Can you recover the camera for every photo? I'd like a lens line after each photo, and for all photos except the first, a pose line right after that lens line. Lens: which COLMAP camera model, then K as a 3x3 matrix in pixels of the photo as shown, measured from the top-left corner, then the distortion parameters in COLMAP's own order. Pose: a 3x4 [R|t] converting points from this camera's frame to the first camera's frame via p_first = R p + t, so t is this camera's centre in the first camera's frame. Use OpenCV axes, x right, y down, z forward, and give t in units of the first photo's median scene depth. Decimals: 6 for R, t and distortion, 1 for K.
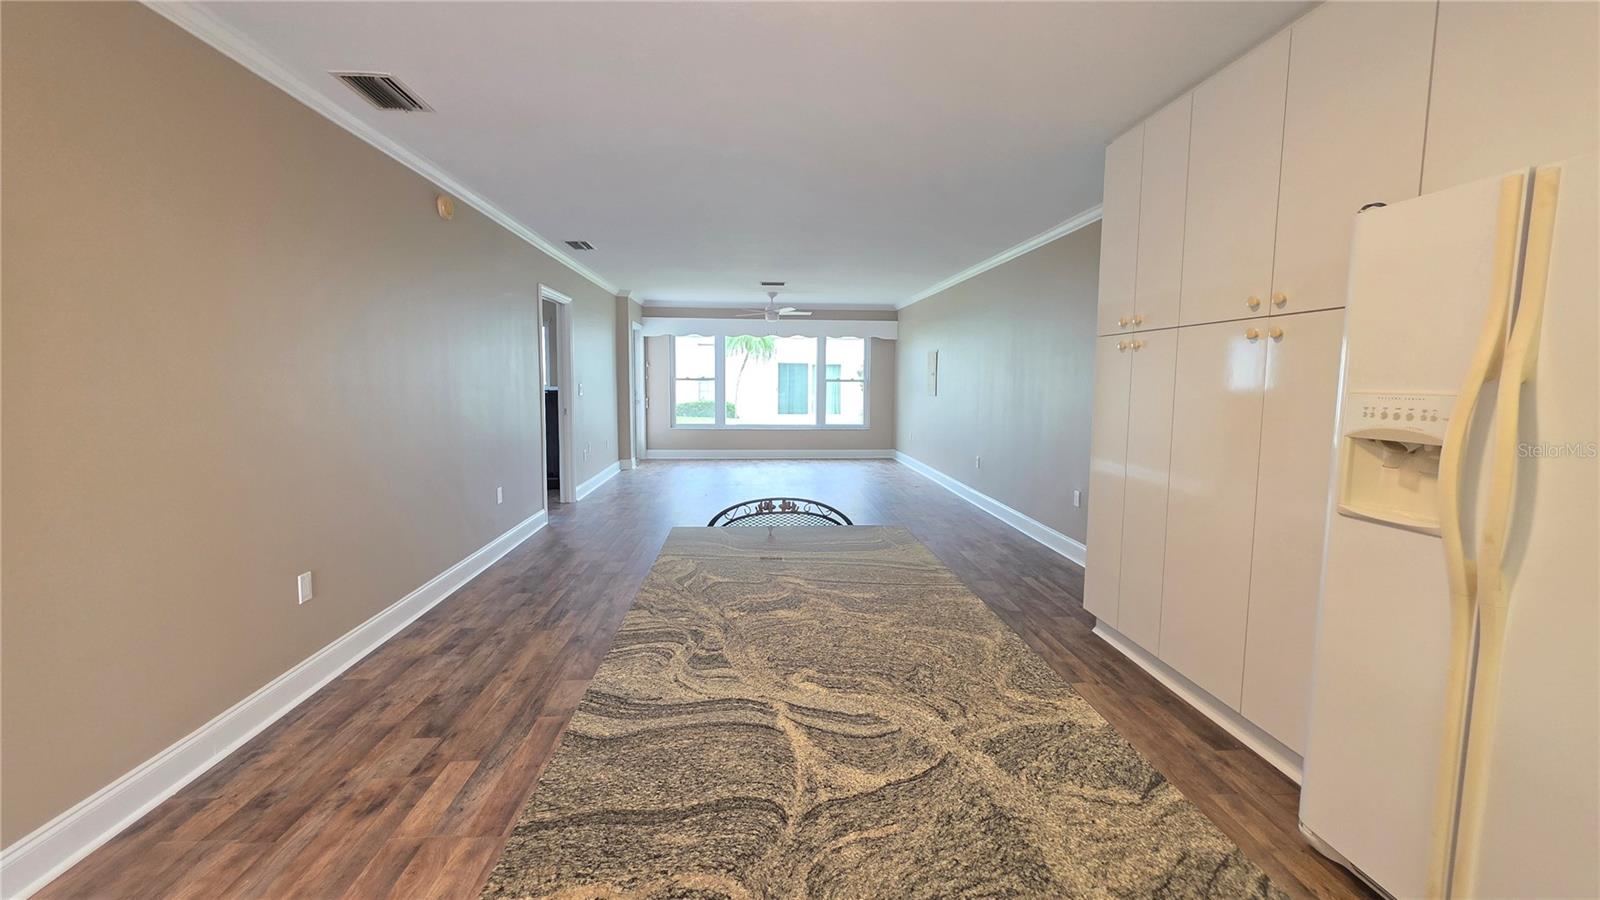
lens RADIAL K [[635.5, 0, 799.8], [0, 635.5, 433.9], [0, 0, 1]] dist [-0.000021, 0.000532]
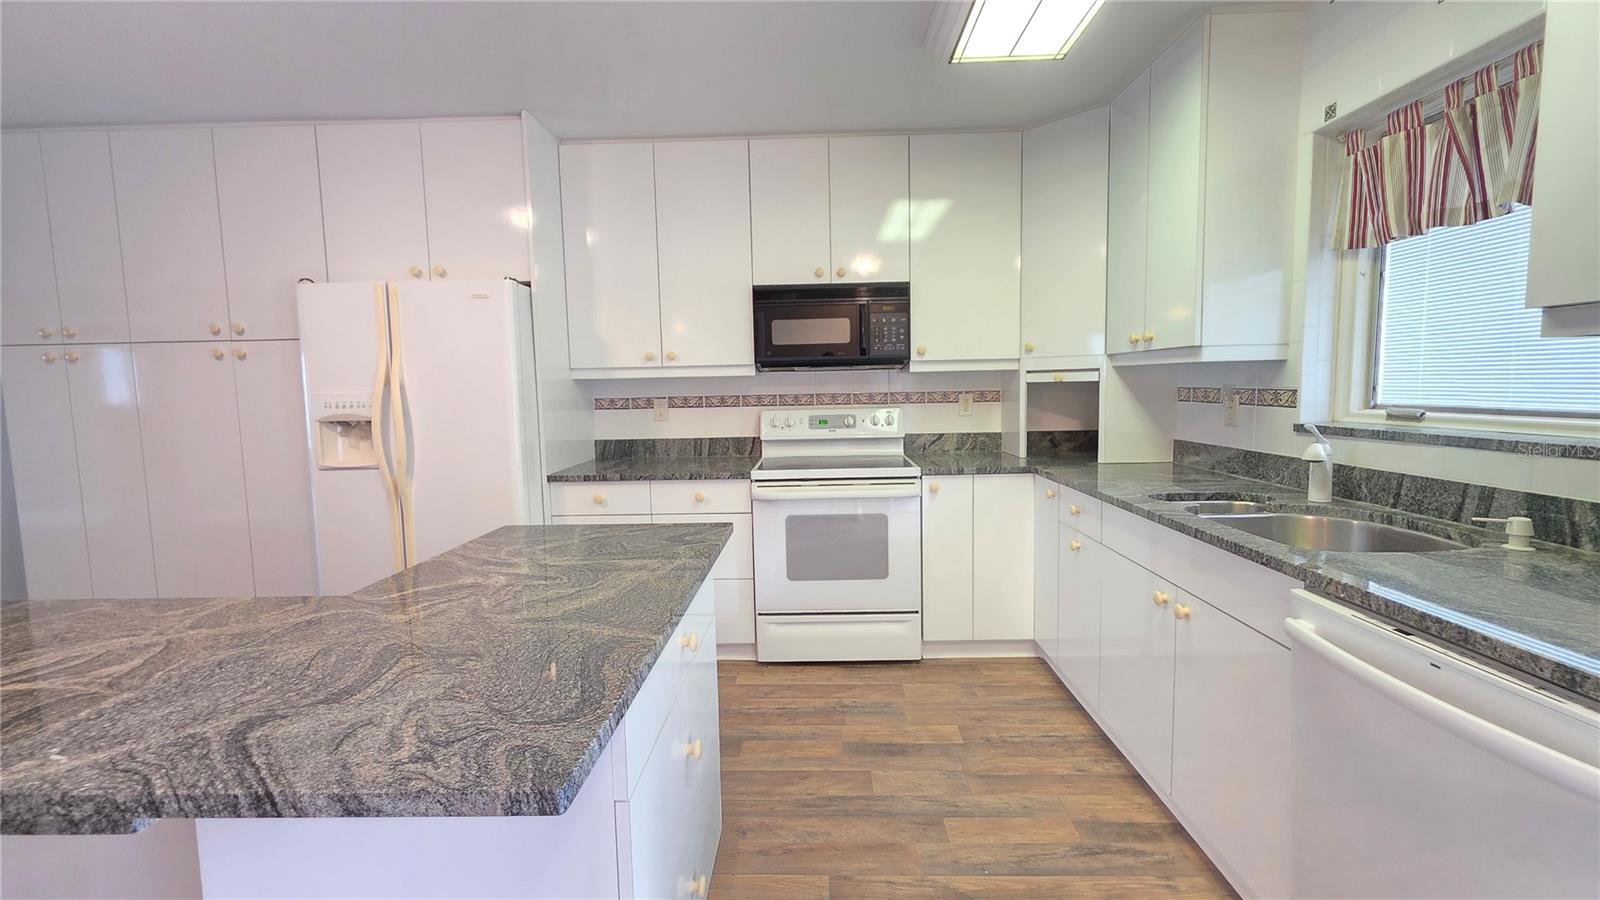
lens RADIAL K [[635.5, 0, 813.6], [0, 635.5, 437.0], [0, 0, 1]] dist [-0.000021, 0.000532]
pose [[0.083502, -0.087866, 0.992626, -0.382272], [0.106143, 0.991223, 0.078813, 0.029469], [-0.990839, 0.098779, 0.092095, -0.238695]]
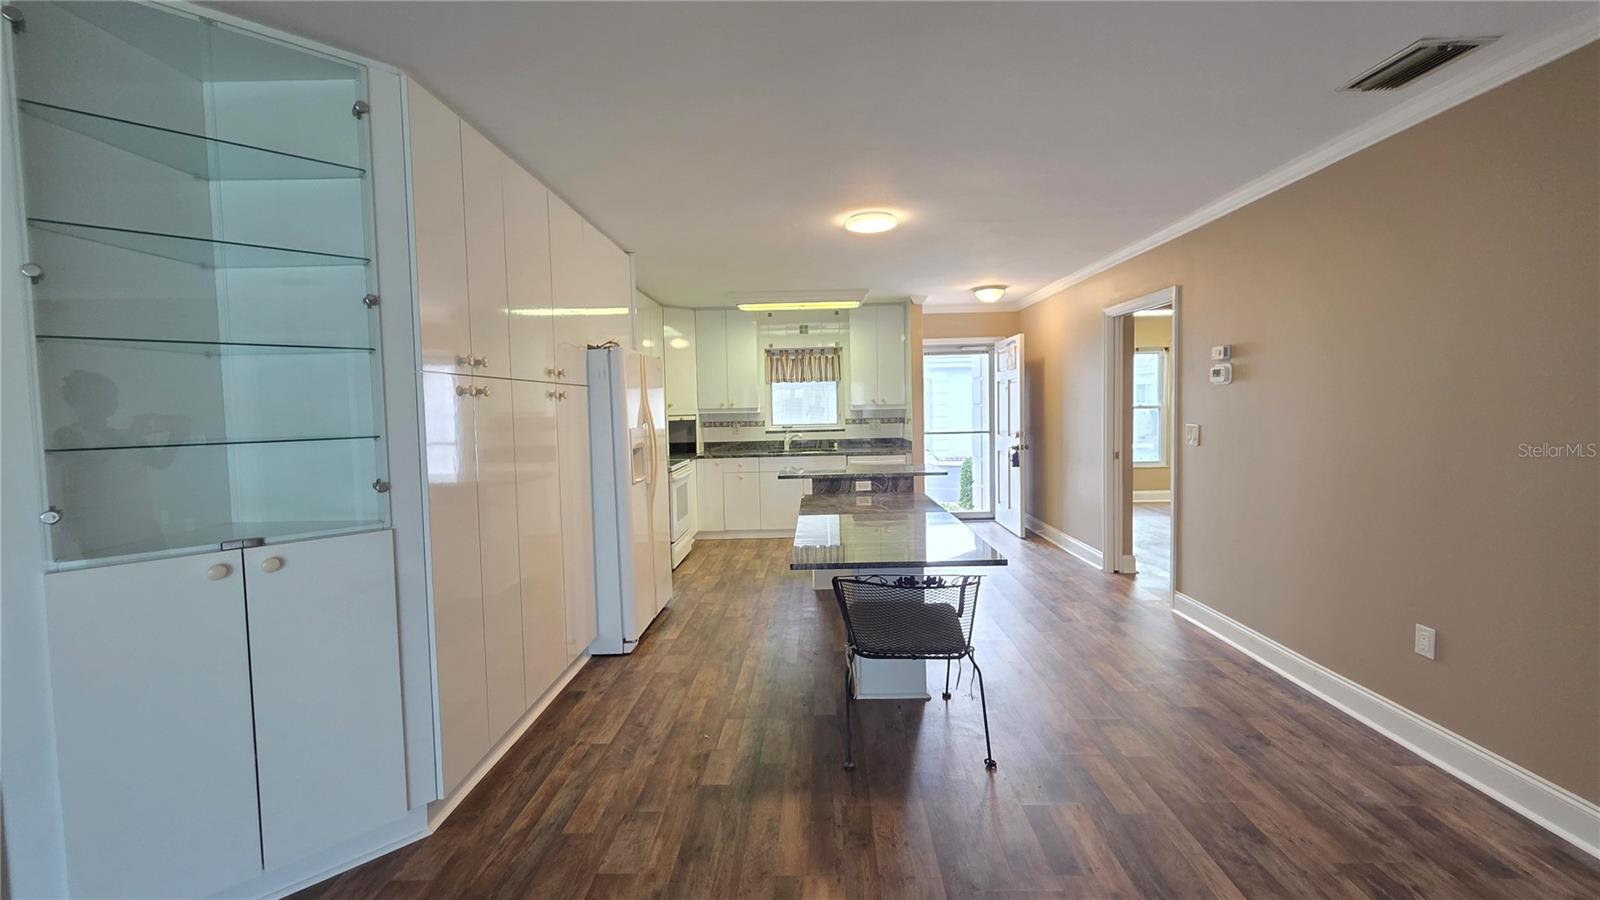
lens RADIAL K [[635.5, 0, 806.5], [0, 635.5, 447.2], [0, 0, 1]] dist [-0.000021, 0.000532]
pose [[-0.995422, 0.008061, 0.095233, 0.031482], [0.022218, 0.988655, 0.148551, -0.182030], [-0.092955, 0.149986, -0.984309, 1.798219]]
